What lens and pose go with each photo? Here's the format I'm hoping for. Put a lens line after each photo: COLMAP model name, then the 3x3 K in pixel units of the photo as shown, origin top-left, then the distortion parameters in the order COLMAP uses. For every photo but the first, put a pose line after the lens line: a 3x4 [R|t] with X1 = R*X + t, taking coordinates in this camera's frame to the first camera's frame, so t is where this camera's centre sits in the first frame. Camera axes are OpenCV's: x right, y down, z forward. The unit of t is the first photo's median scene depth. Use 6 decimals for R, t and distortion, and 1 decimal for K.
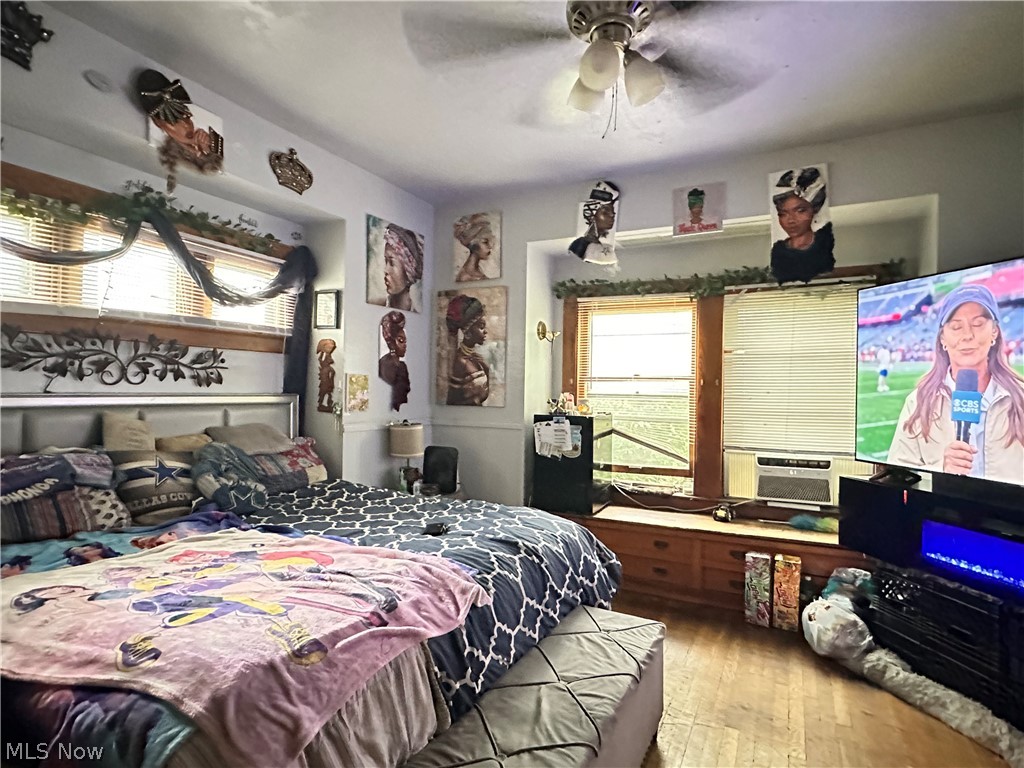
lens RADIAL K [[552.4, 0, 508.1], [0, 552.4, 387.7], [0, 0, 1]] dist [0.001050, 0.002693]
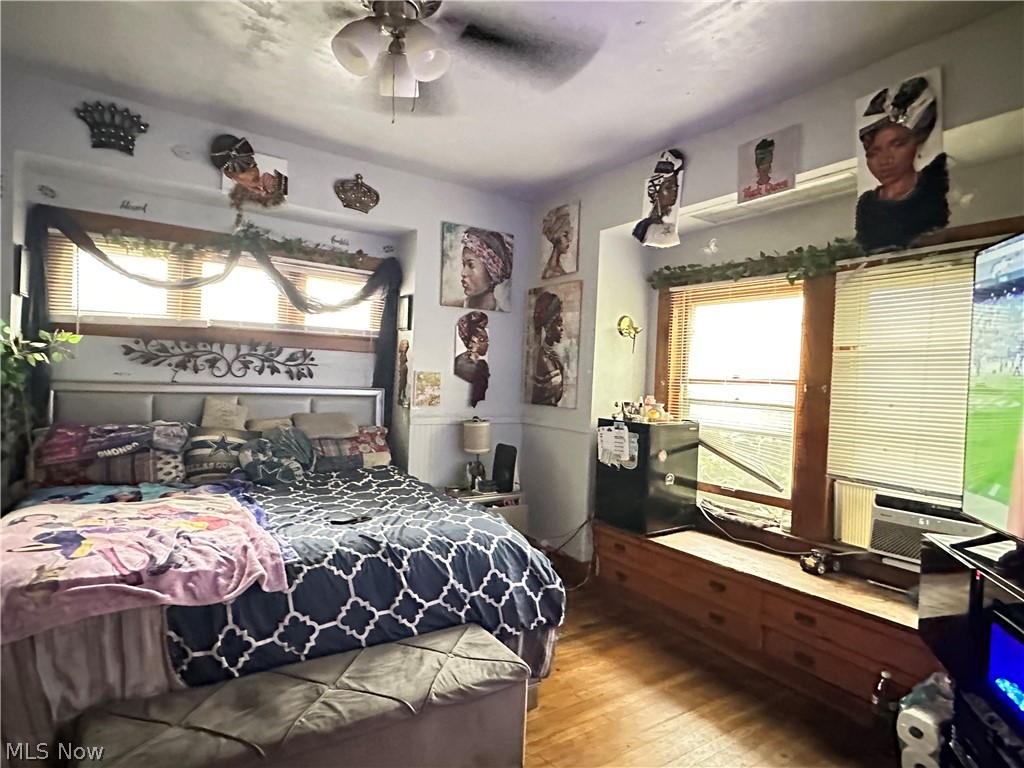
lens RADIAL K [[552.4, 0, 508.1], [0, 552.4, 387.7], [0, 0, 1]] dist [0.001050, 0.002693]
pose [[0.869502, 0.028389, -0.493113, 0.402477], [-0.025692, 0.999595, 0.012244, -0.010339], [0.493261, 0.002023, 0.869879, 0.139057]]
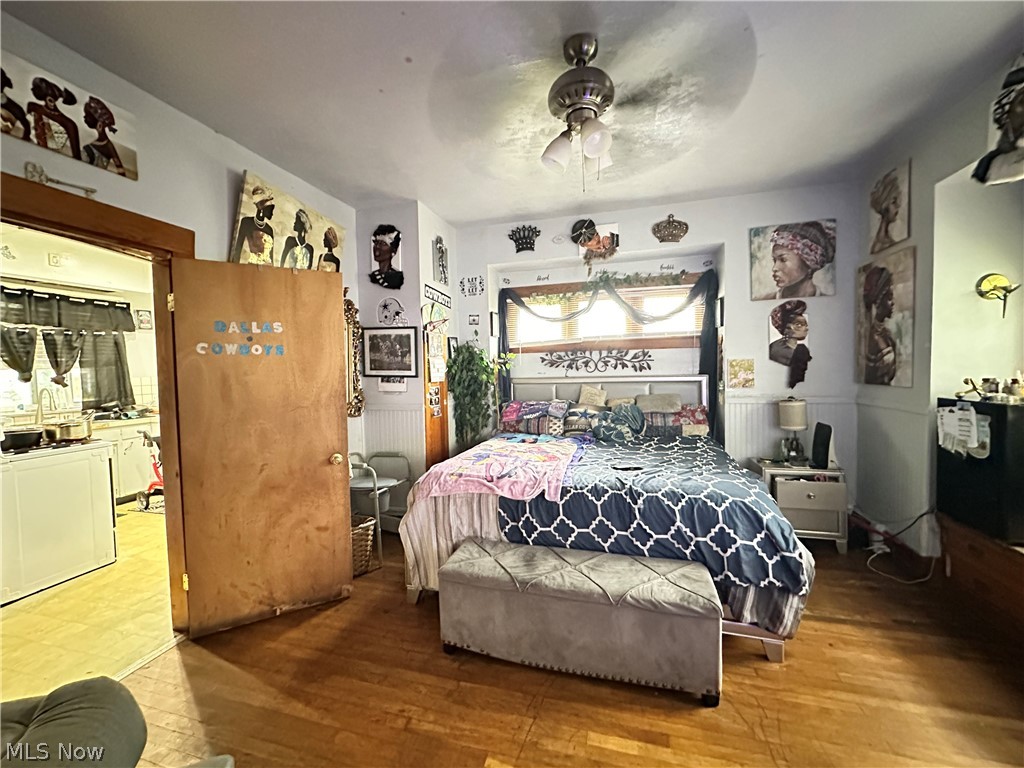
lens RADIAL K [[408.8, 0, 512.0], [0, 408.8, 384.0], [0, 0, 1]] dist [-0.001043, 0.000339]
pose [[0.195754, 0.017605, -0.980495, 0.559868], [0.030207, 0.999256, 0.023972, -0.005266], [0.980188, -0.034310, 0.195076, 0.297474]]
